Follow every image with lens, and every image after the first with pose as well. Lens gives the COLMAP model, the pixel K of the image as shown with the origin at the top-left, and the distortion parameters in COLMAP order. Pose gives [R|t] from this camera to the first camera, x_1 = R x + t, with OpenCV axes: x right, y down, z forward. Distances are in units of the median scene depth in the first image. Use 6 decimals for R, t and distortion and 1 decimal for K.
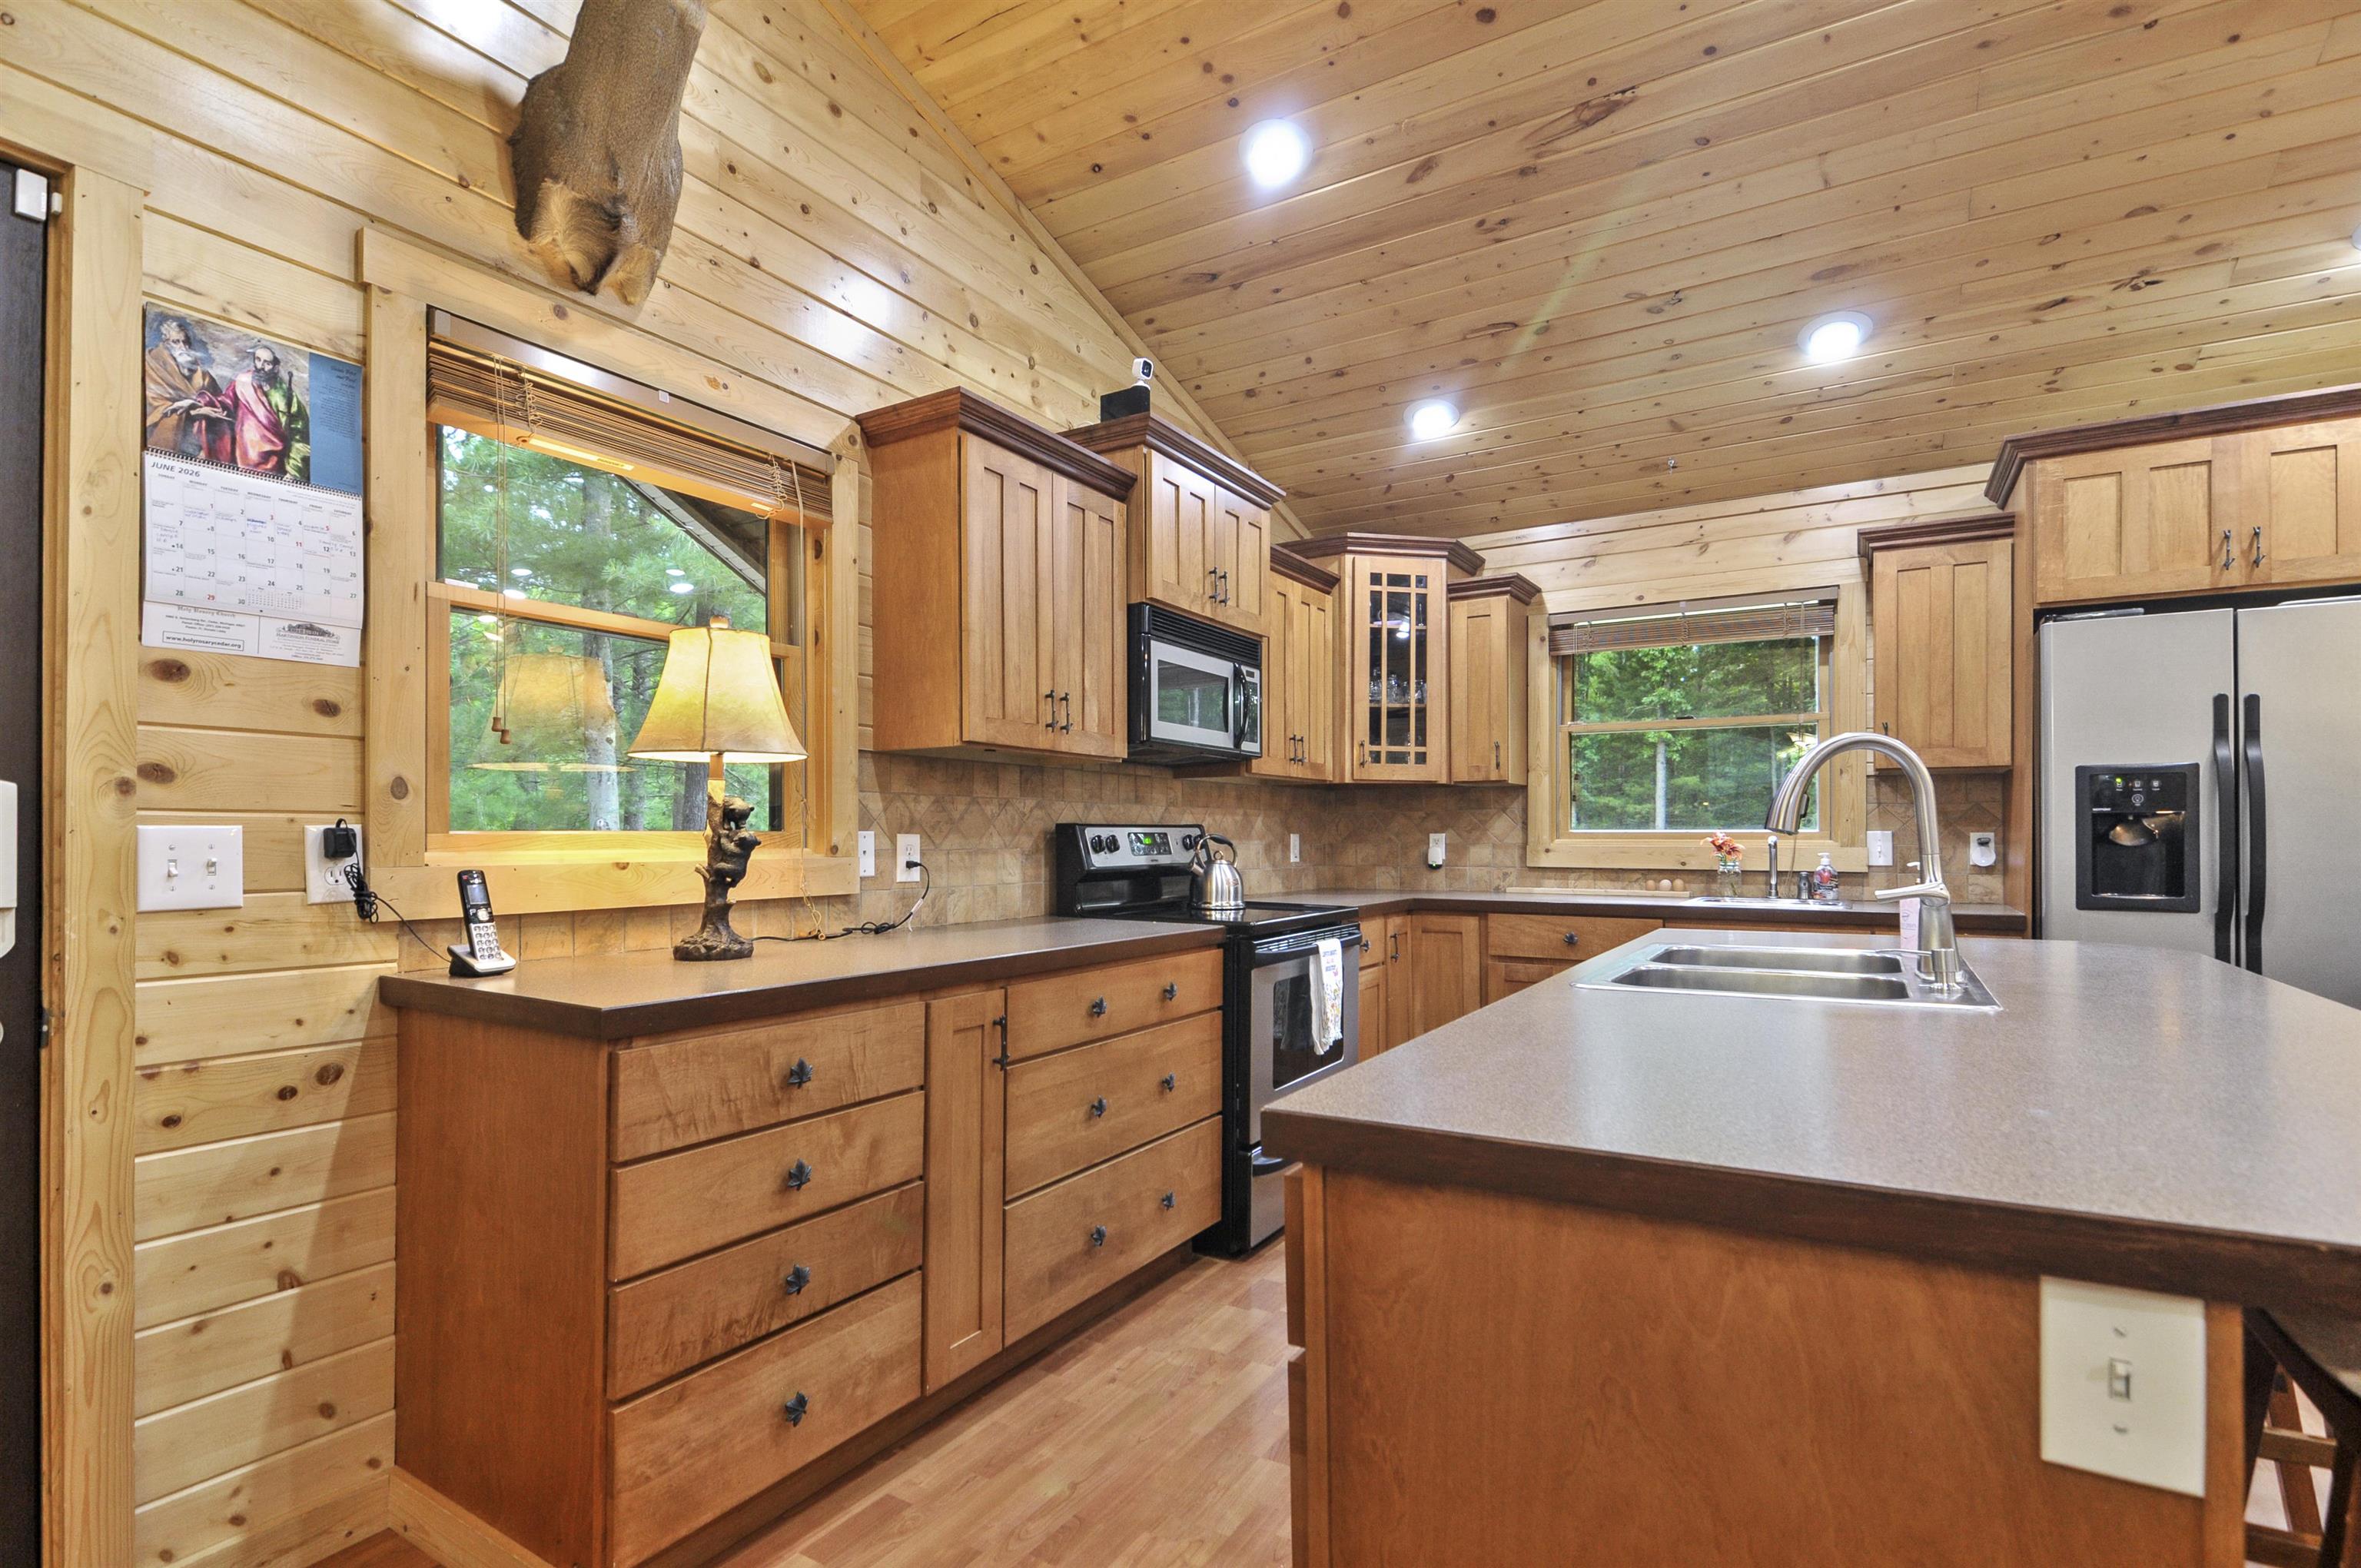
lens RADIAL K [[1162.9, 0, 1167.0], [0, 1162.9, 834.2], [0, 0, 1]] dist [0.000440, -0.000731]
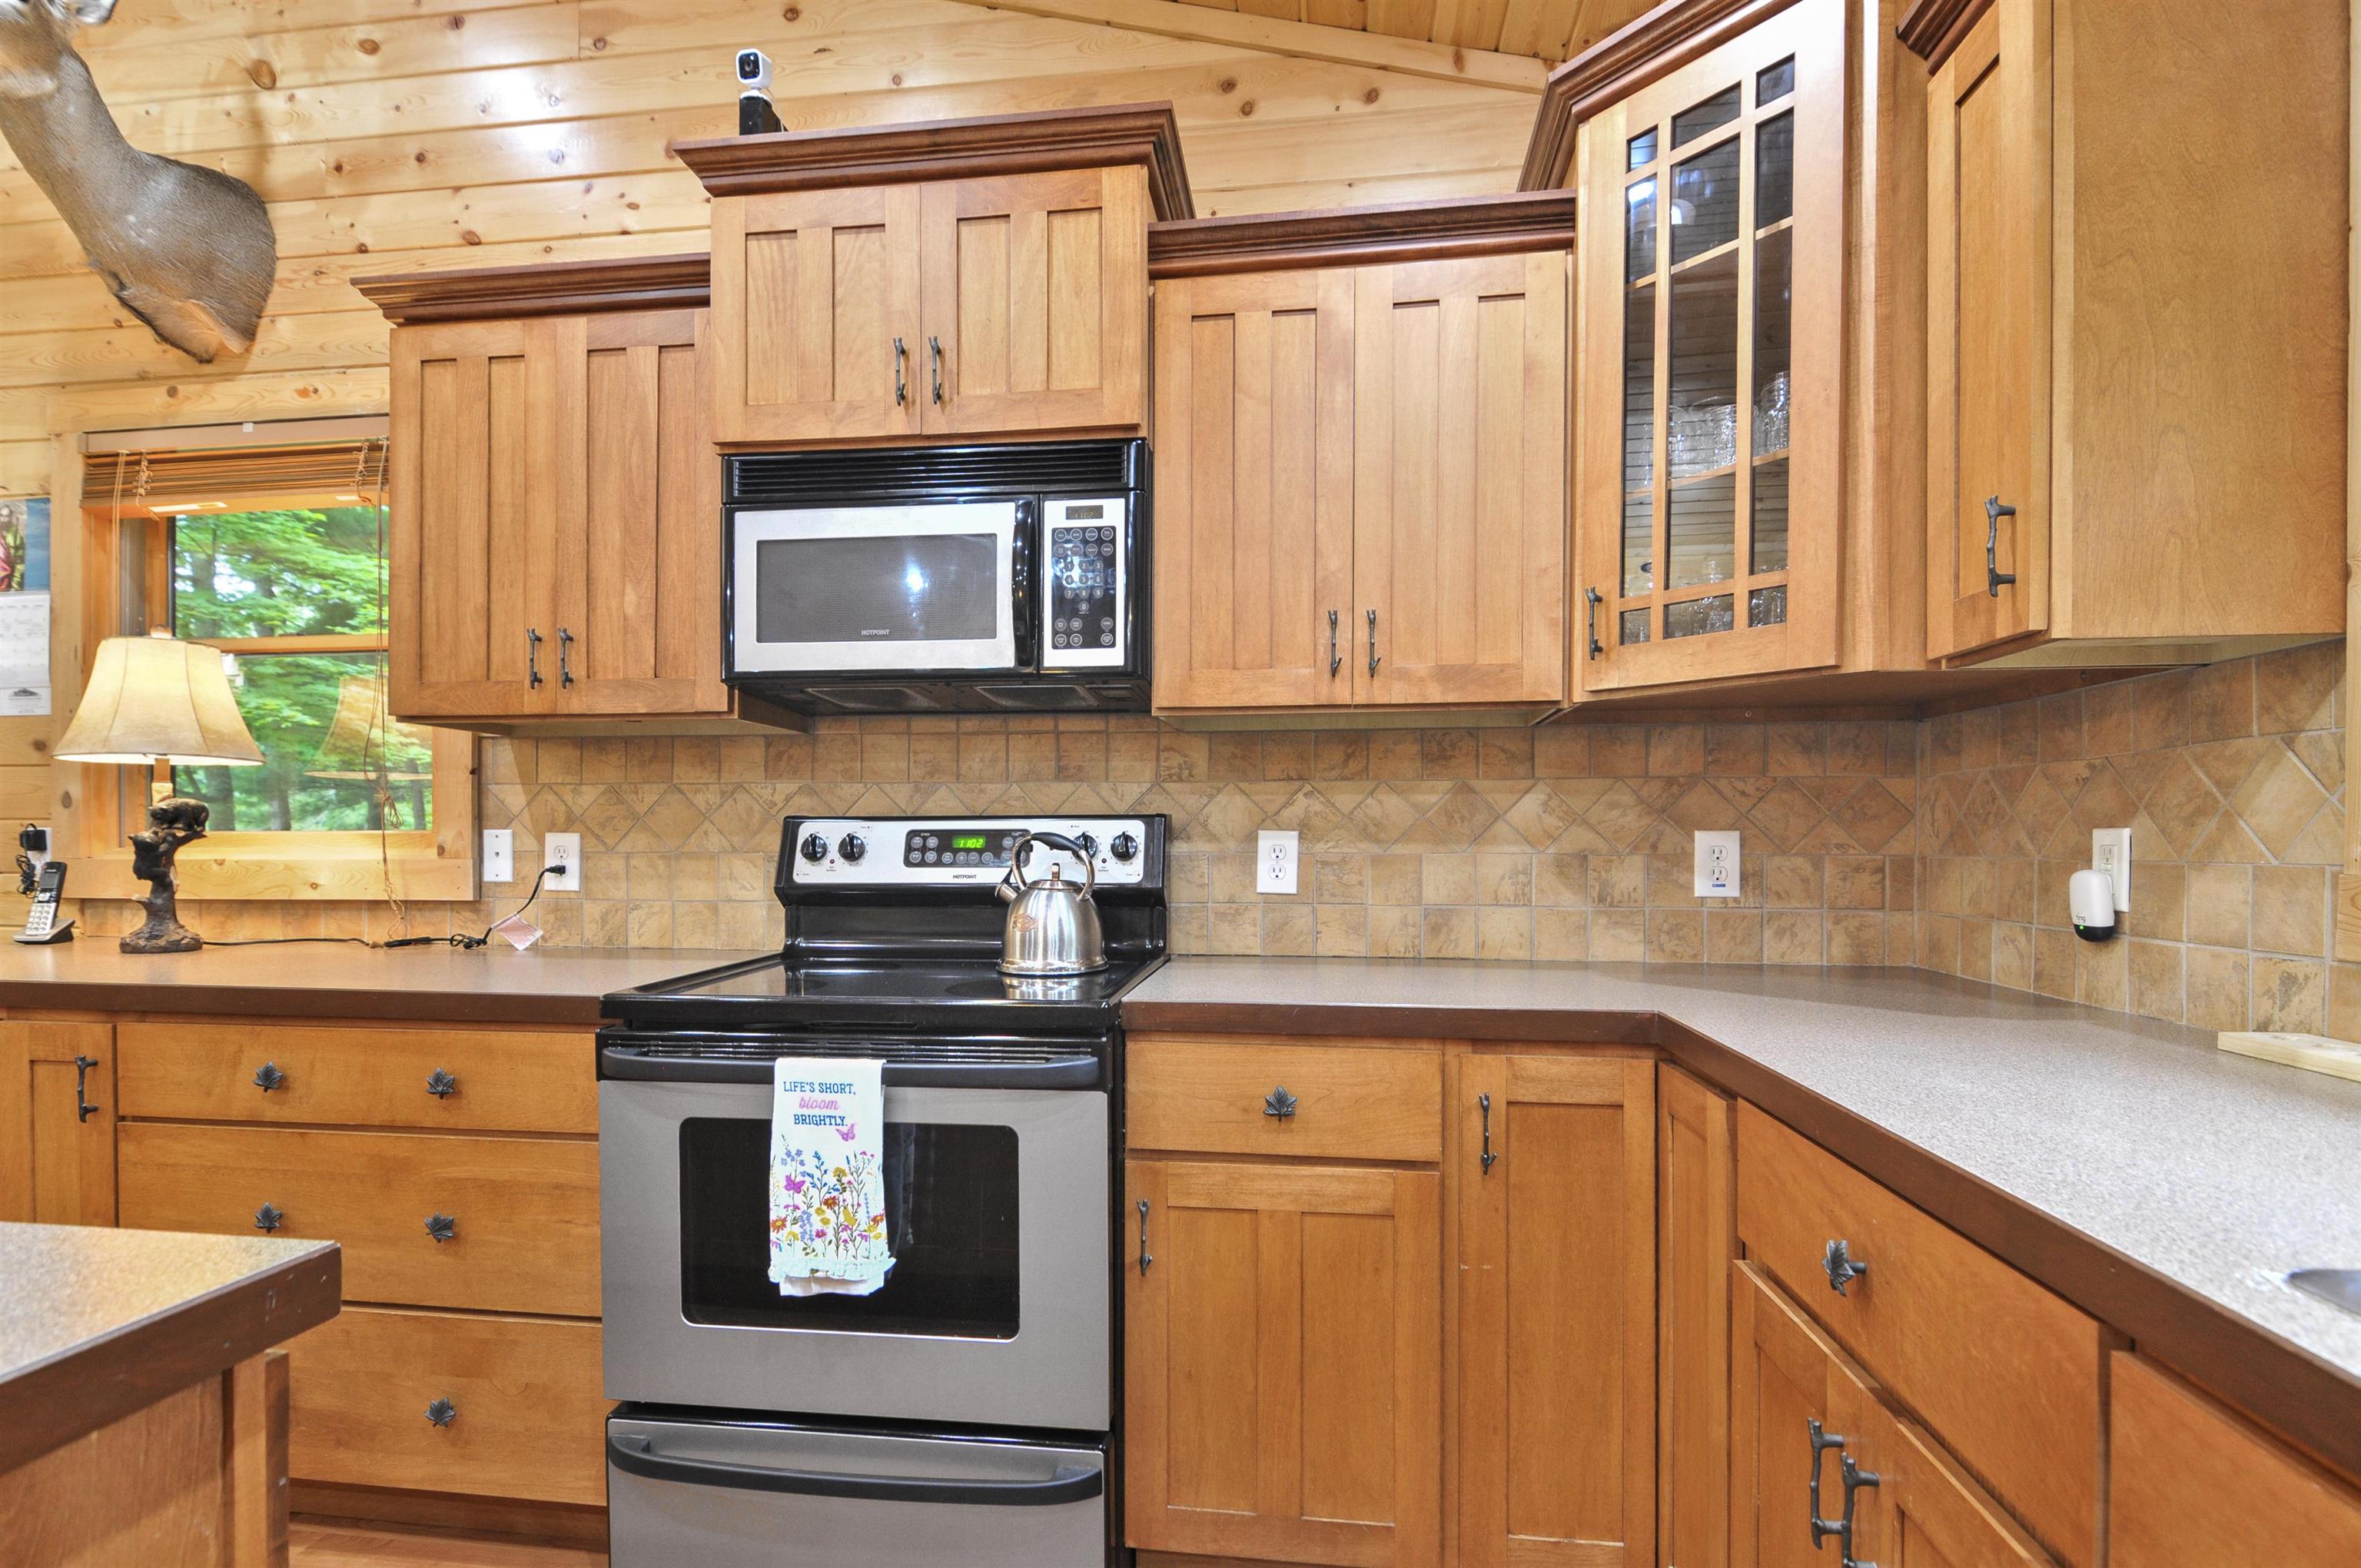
lens RADIAL K [[1162.9, 0, 1170.2], [0, 1162.9, 846.0], [0, 0, 1]] dist [0.000440, -0.000731]
pose [[0.387607, 0.009522, -0.921775, 0.491375], [0.001334, 0.999940, 0.010890, 0.000634], [0.921824, -0.005451, 0.387571, 0.750360]]
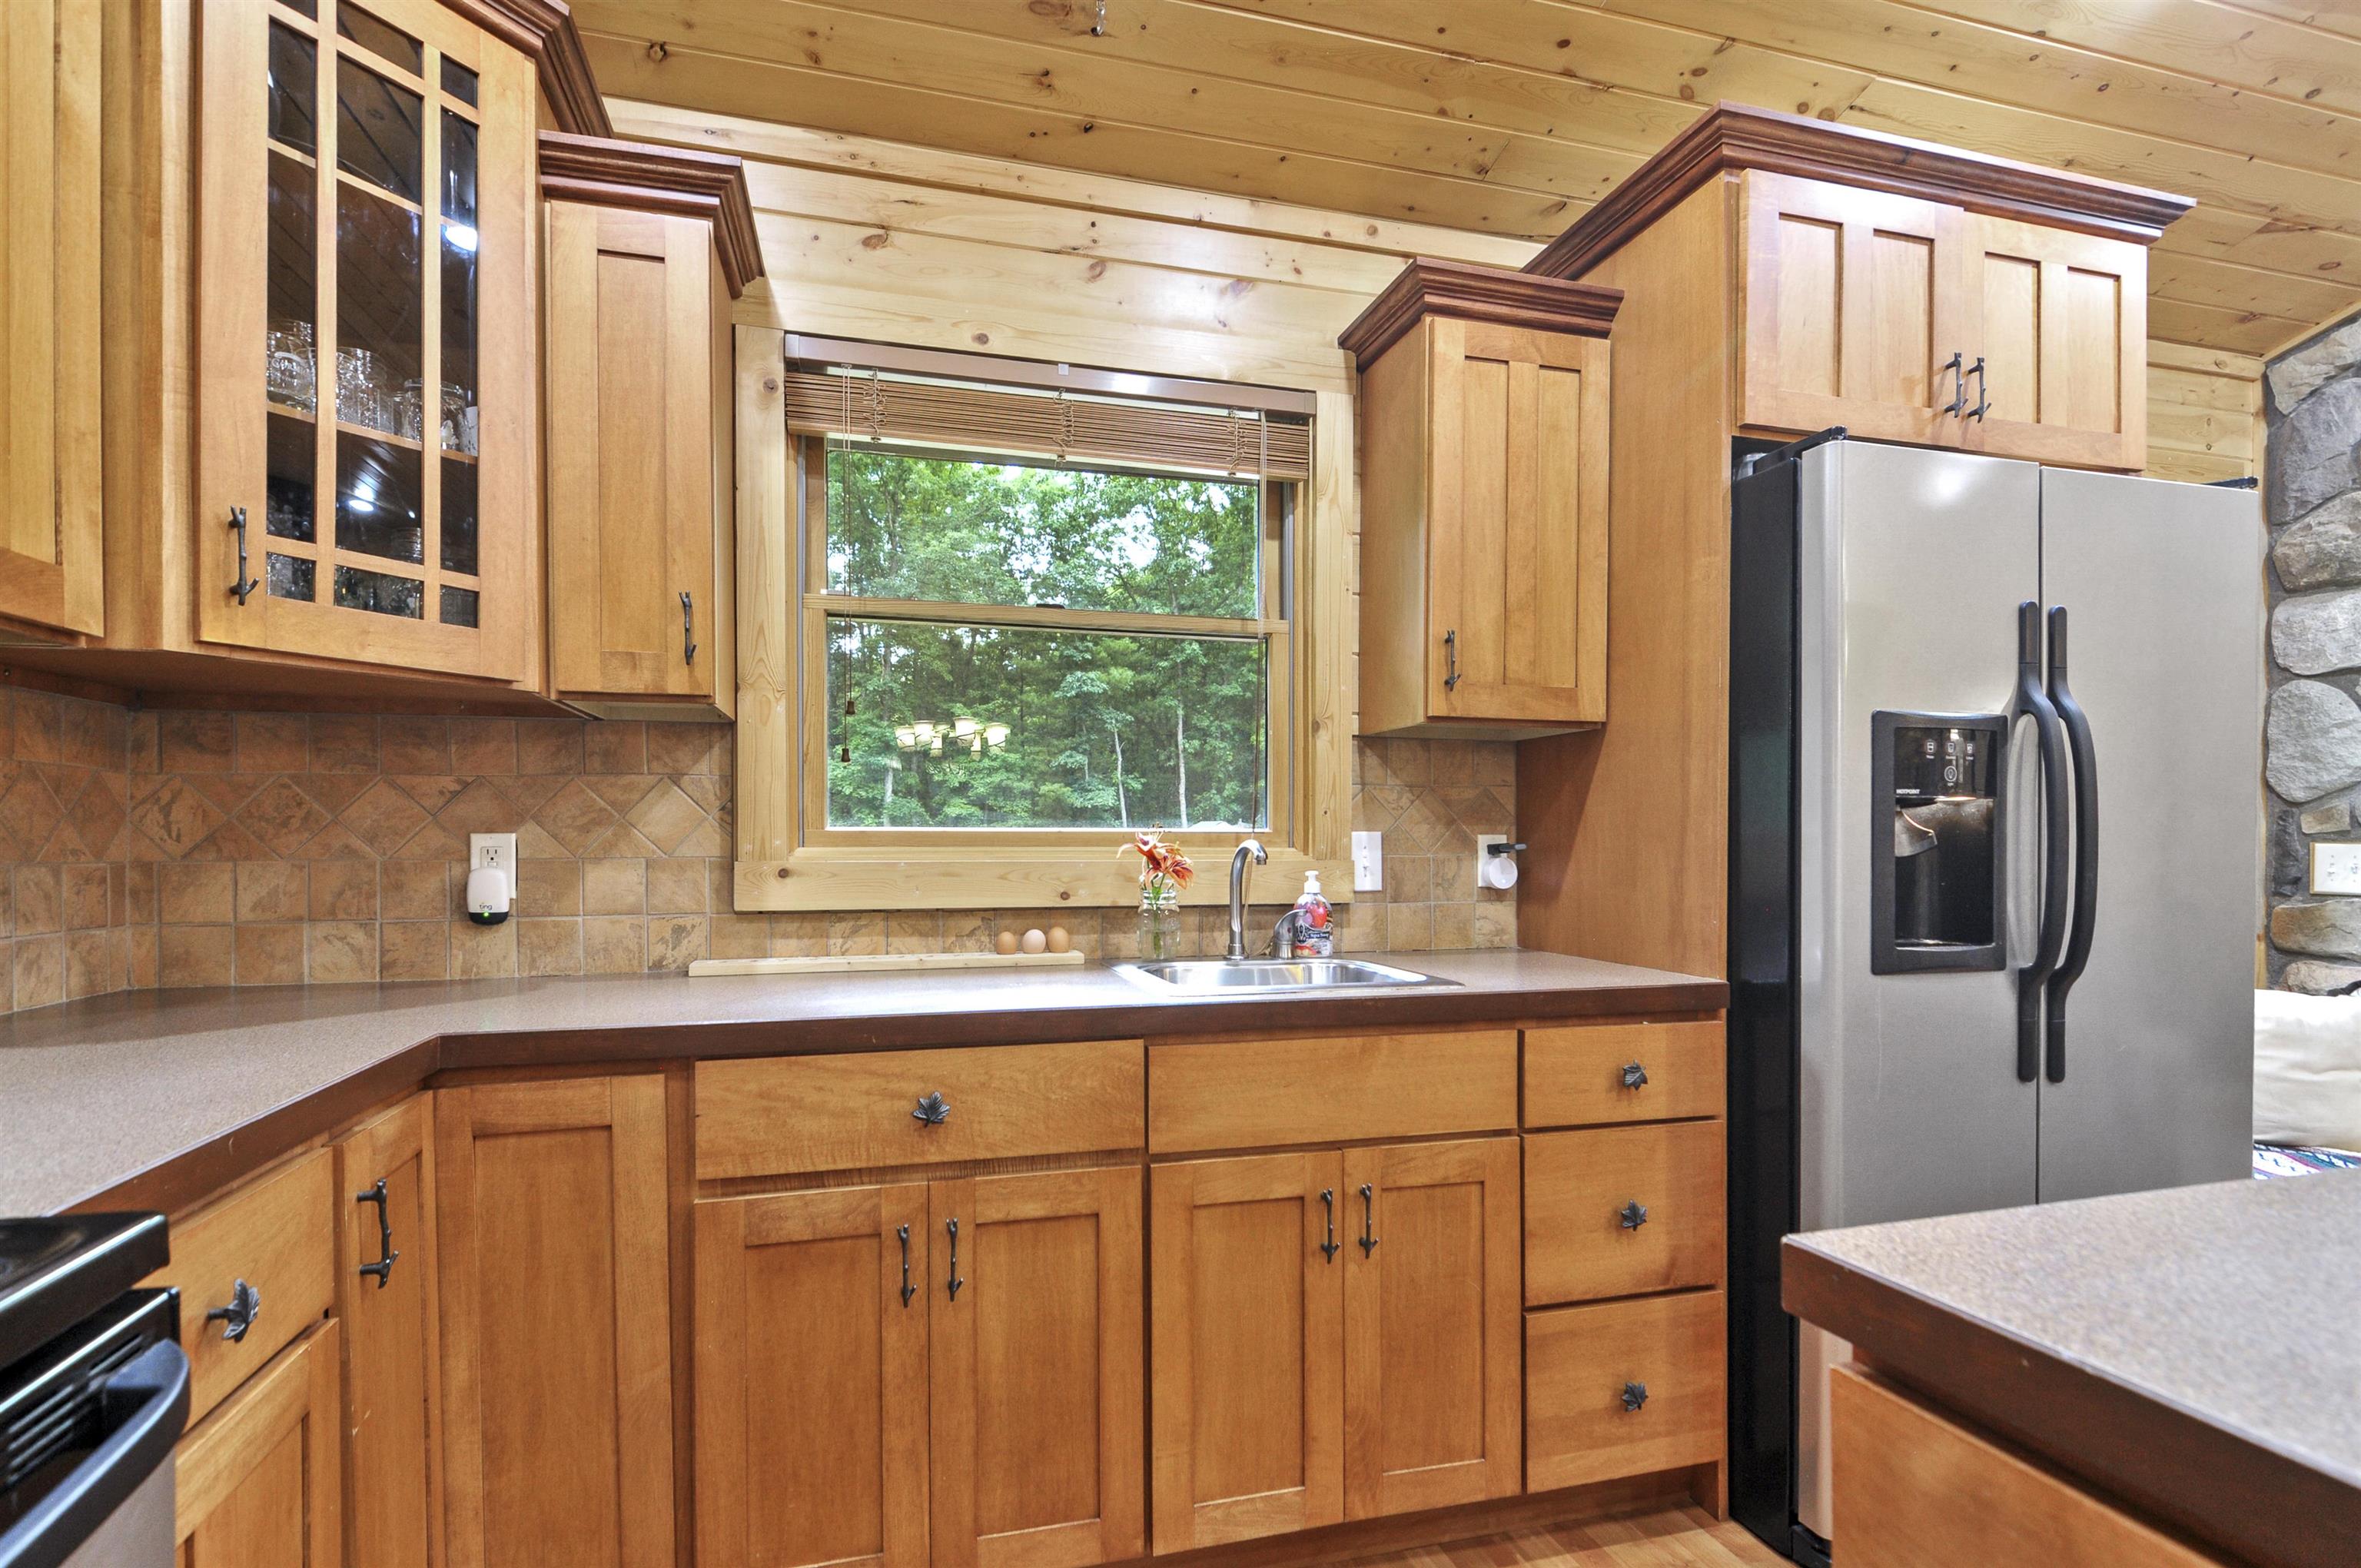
lens RADIAL K [[1162.9, 0, 1172.9], [0, 1162.9, 849.0], [0, 0, 1]] dist [0.000440, -0.000731]
pose [[0.687862, -0.004784, 0.725825, 0.122681], [-0.001485, 0.999967, 0.007998, 0.001515], [-0.725840, -0.006579, 0.687833, 0.656651]]
